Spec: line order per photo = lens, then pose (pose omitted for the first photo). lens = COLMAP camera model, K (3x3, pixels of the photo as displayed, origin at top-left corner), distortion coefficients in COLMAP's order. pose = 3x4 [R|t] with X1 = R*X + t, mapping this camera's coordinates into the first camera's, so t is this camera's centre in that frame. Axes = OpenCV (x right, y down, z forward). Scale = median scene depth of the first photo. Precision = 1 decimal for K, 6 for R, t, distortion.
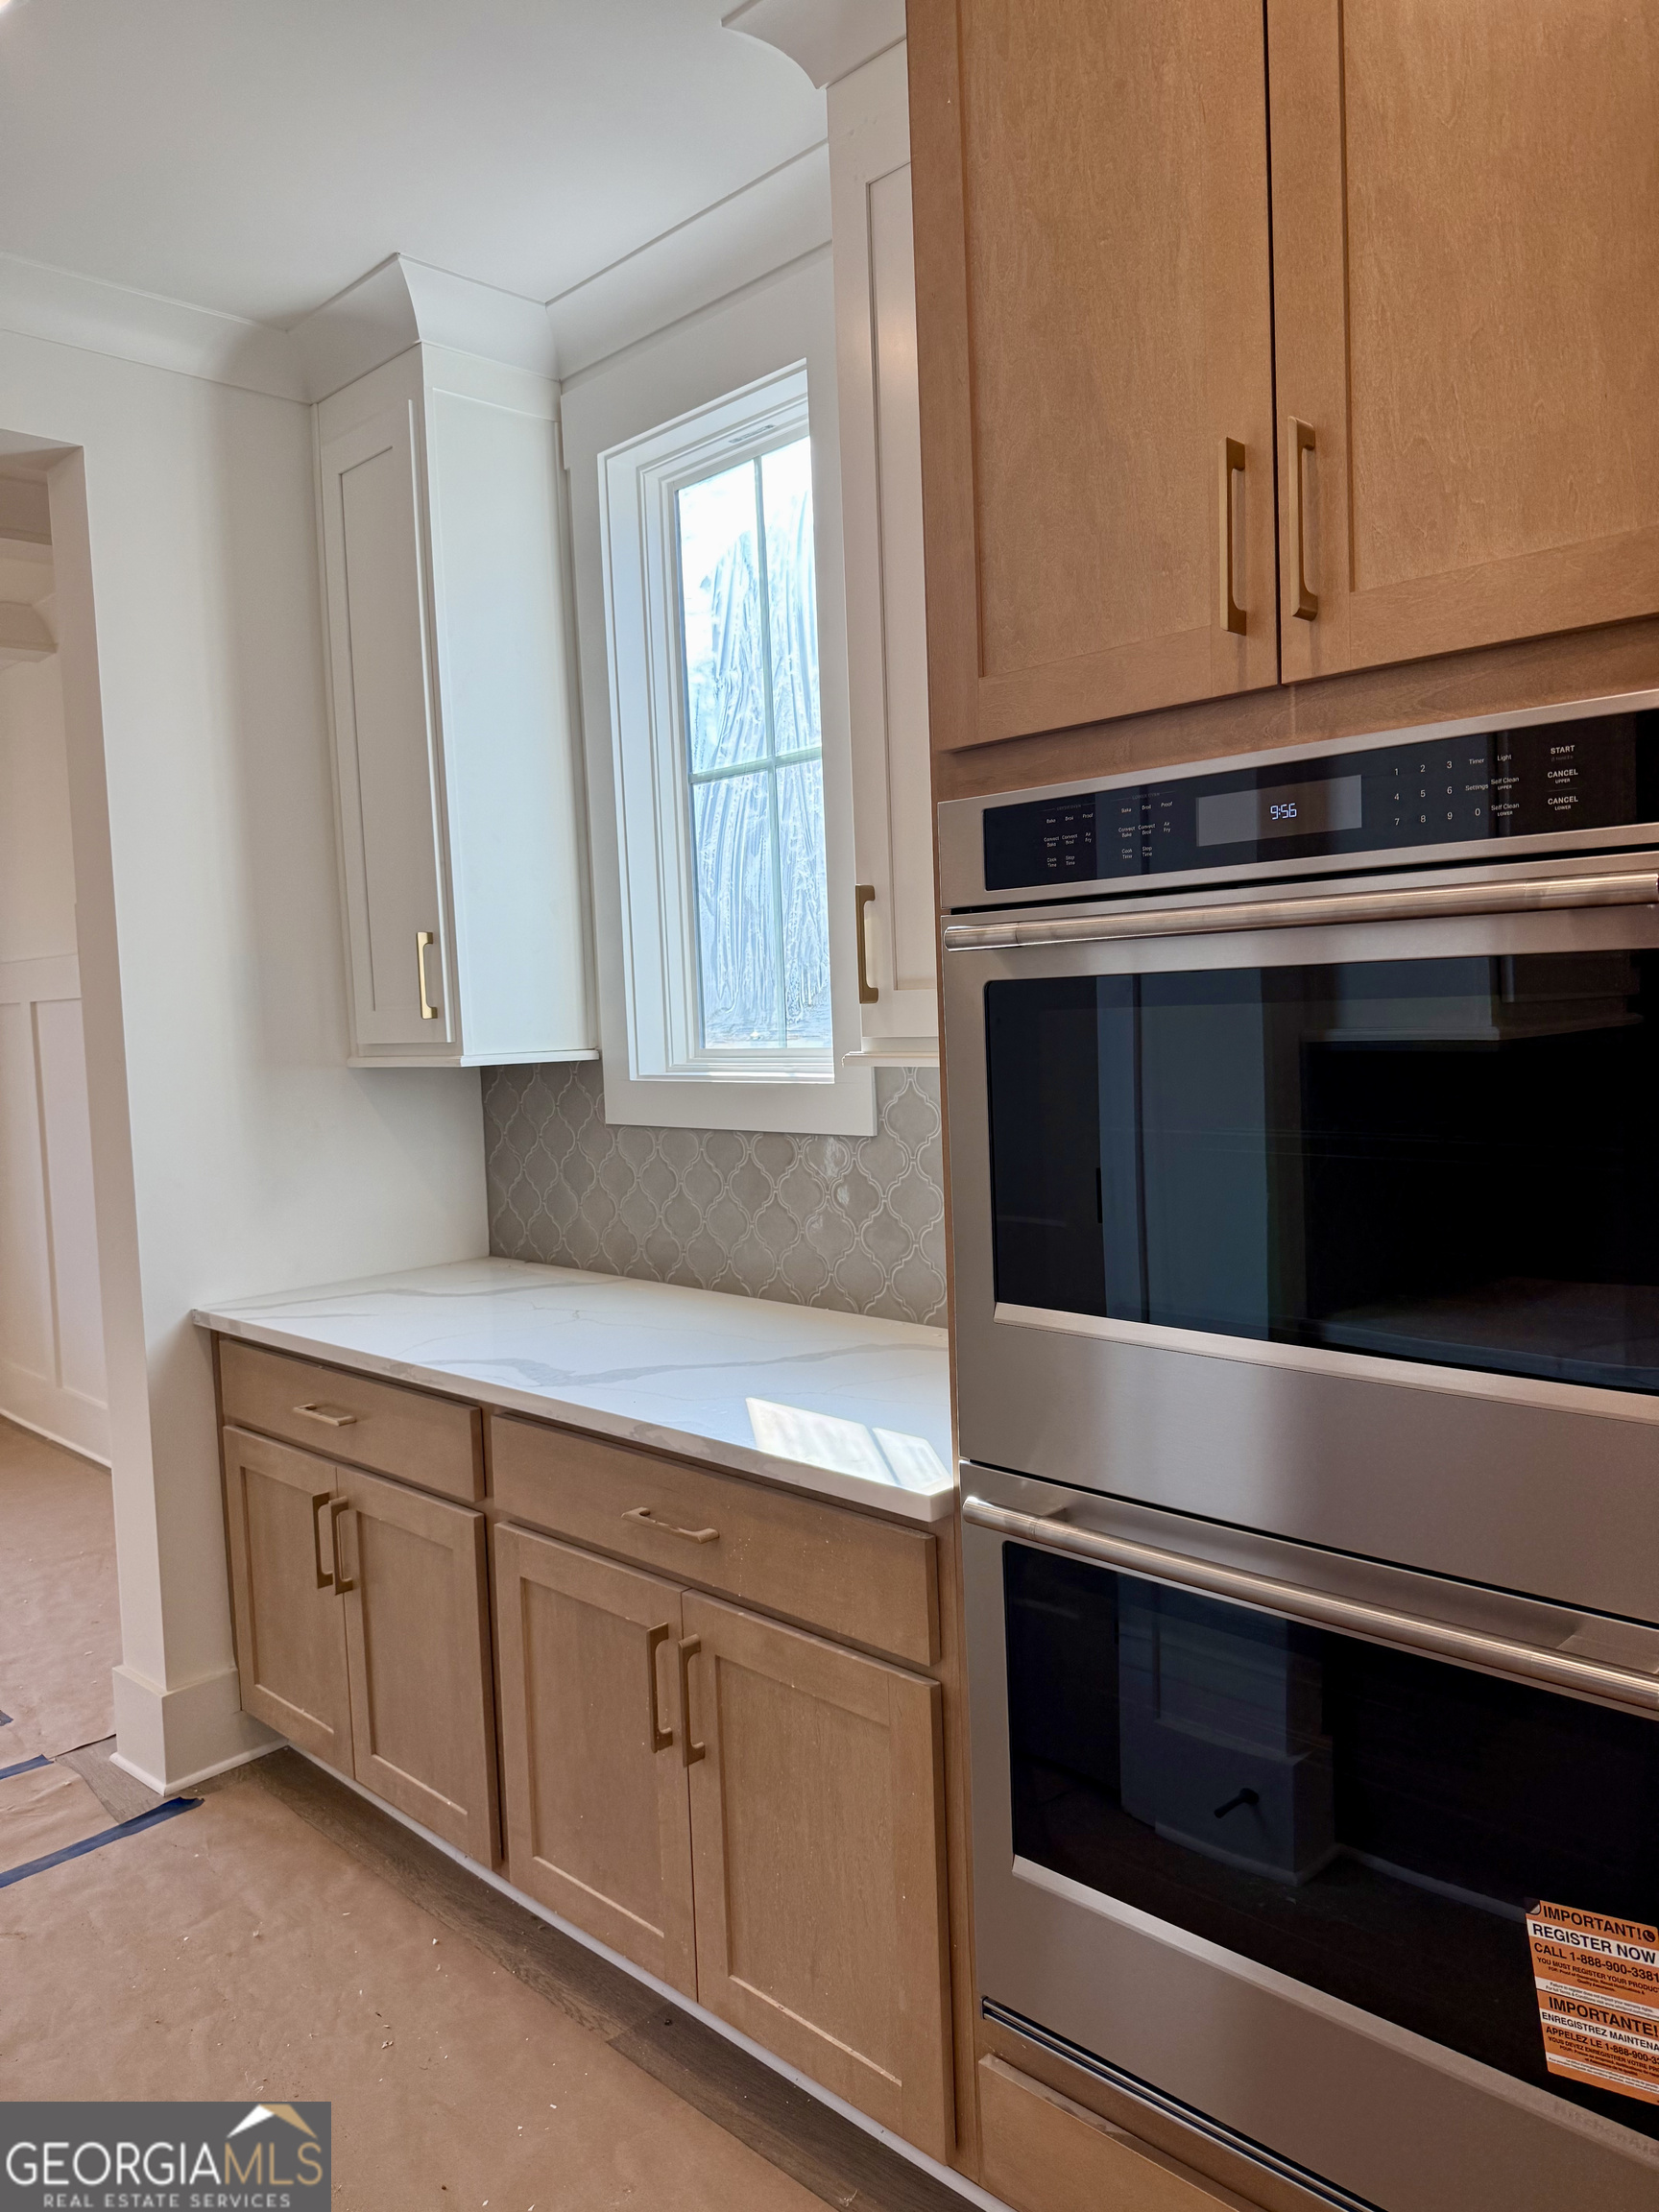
lens RADIAL K [[1559.1, 0, 819.0], [0, 1559.1, 1115.6], [0, 0, 1]] dist [0.011125, -0.000430]
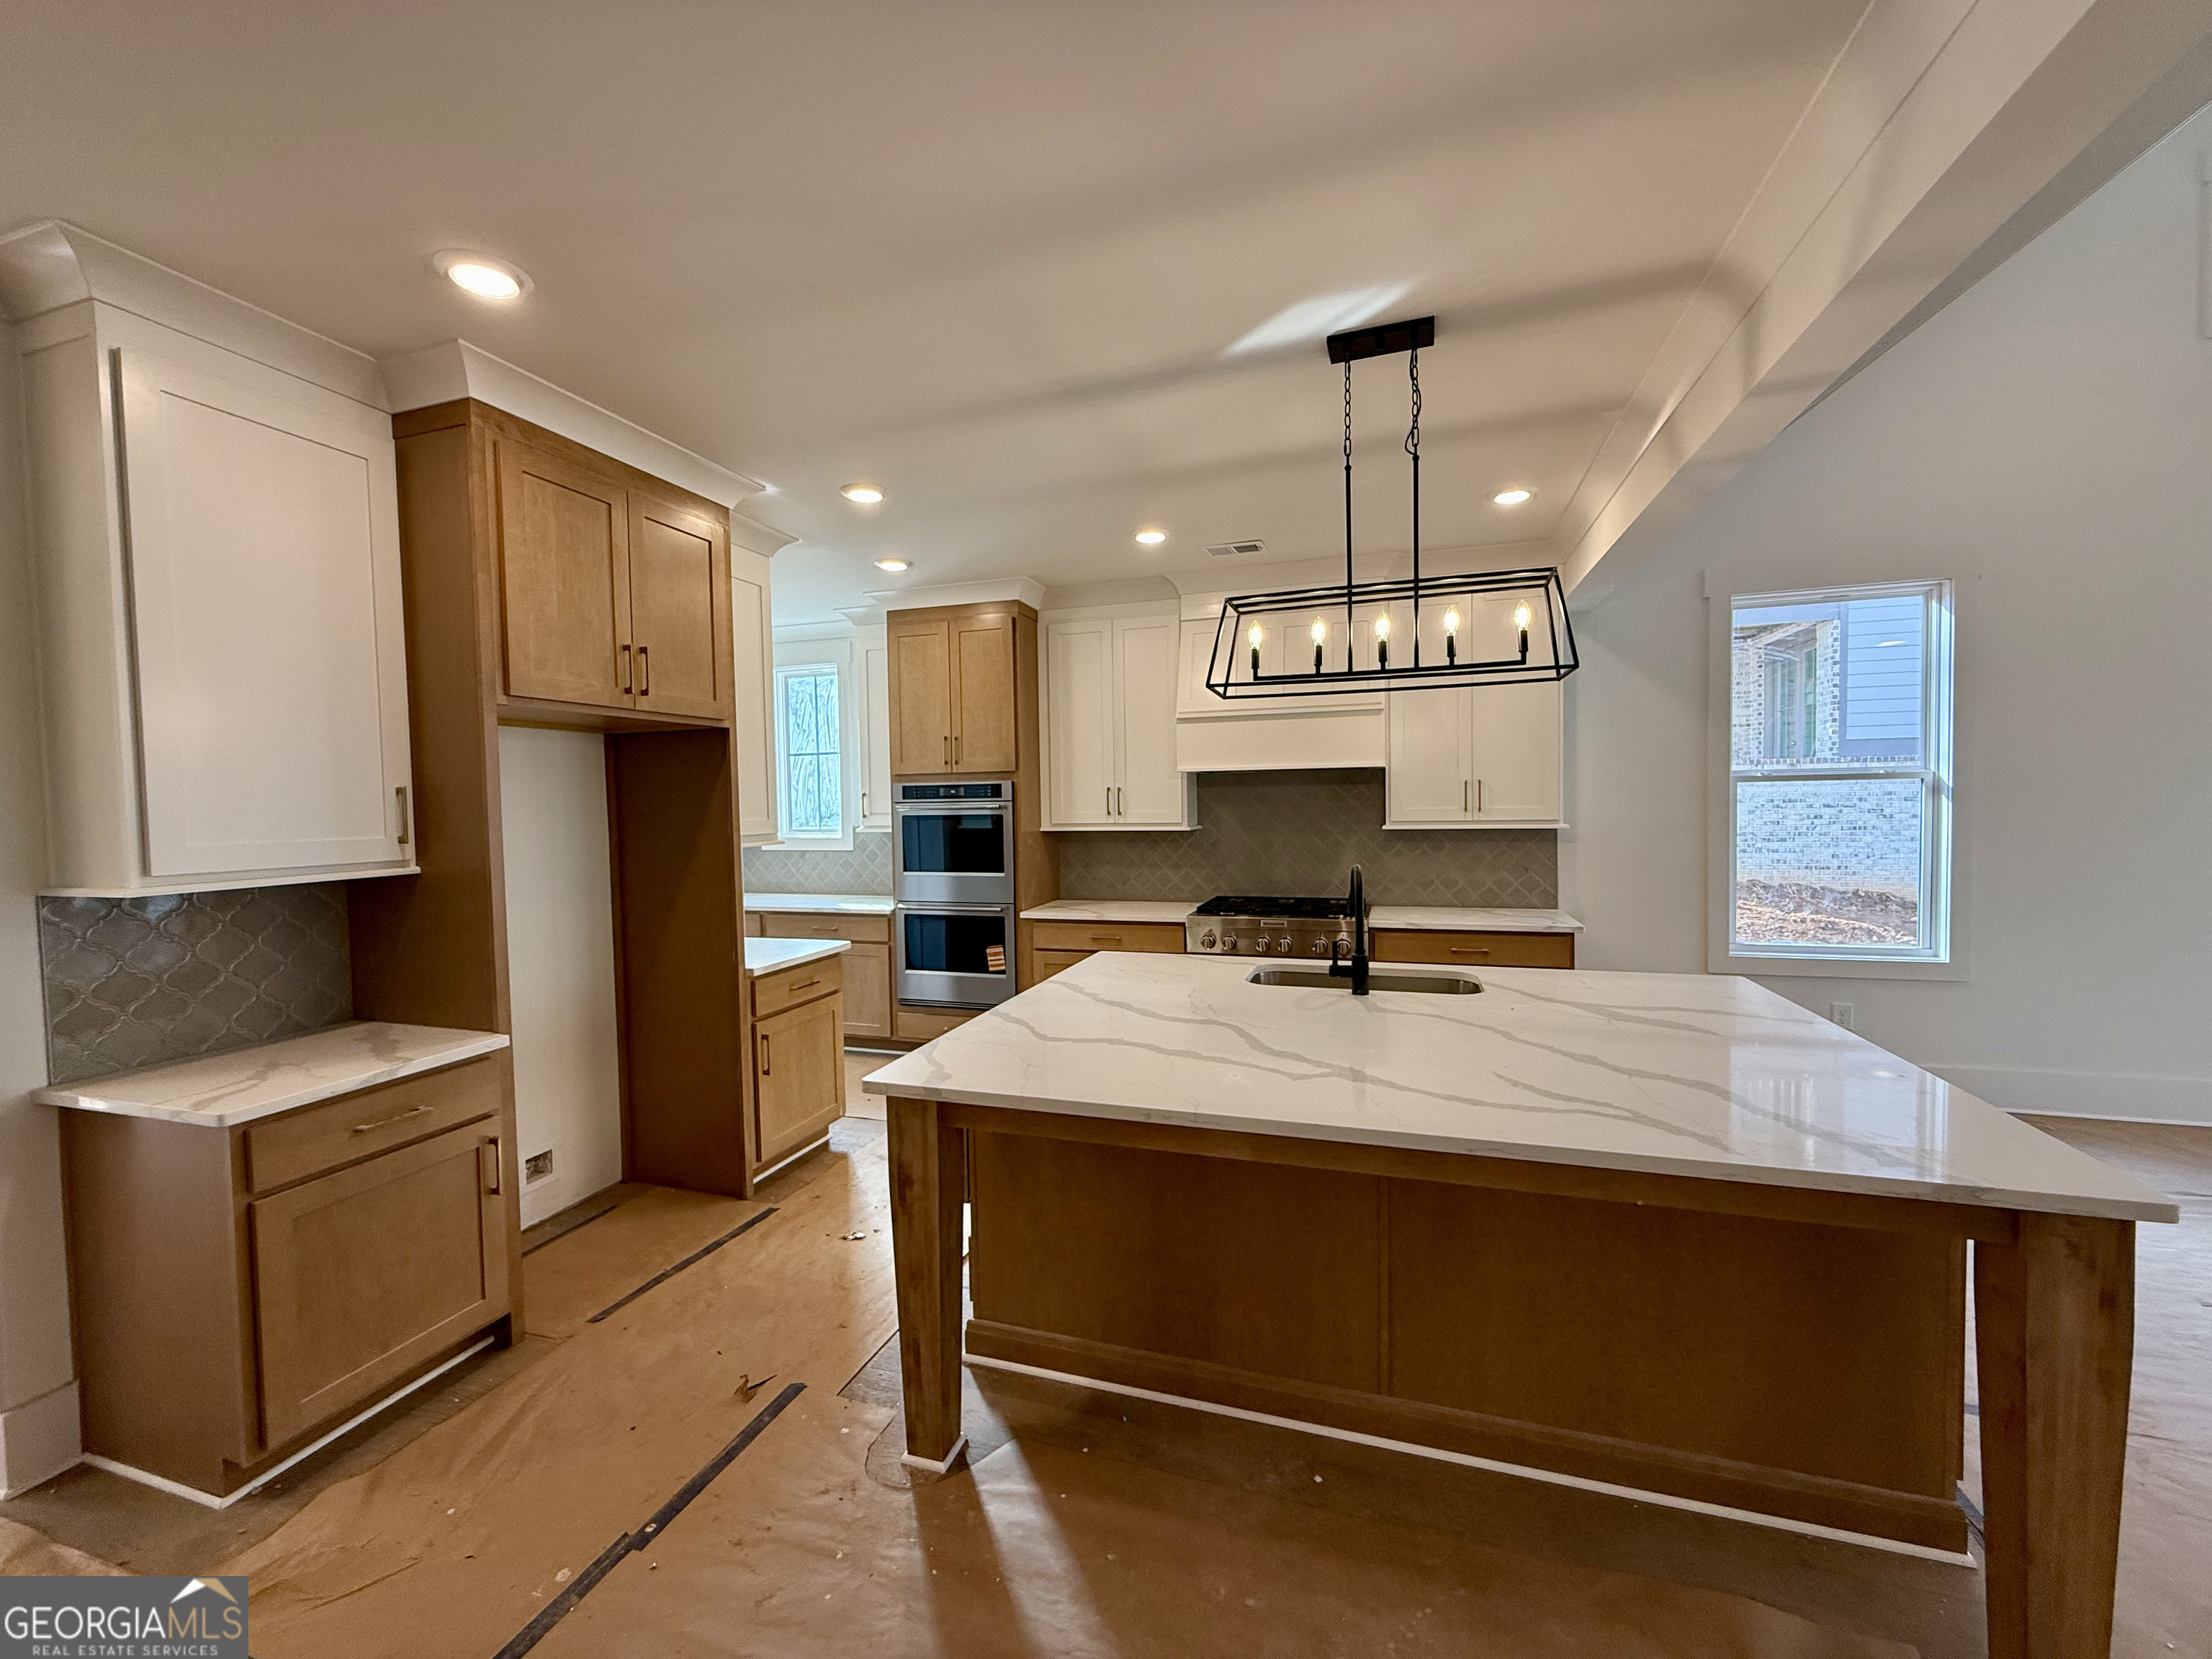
lens RADIAL K [[884.3, 0, 1099.6], [0, 884.3, 840.1], [0, 0, 1]] dist [-0.000274, -0.000006]
pose [[0.889203, 0.011843, 0.457360, -0.698371], [0.008569, 0.999058, -0.042530, 0.141735], [-0.457433, 0.041736, 0.888264, -2.113627]]
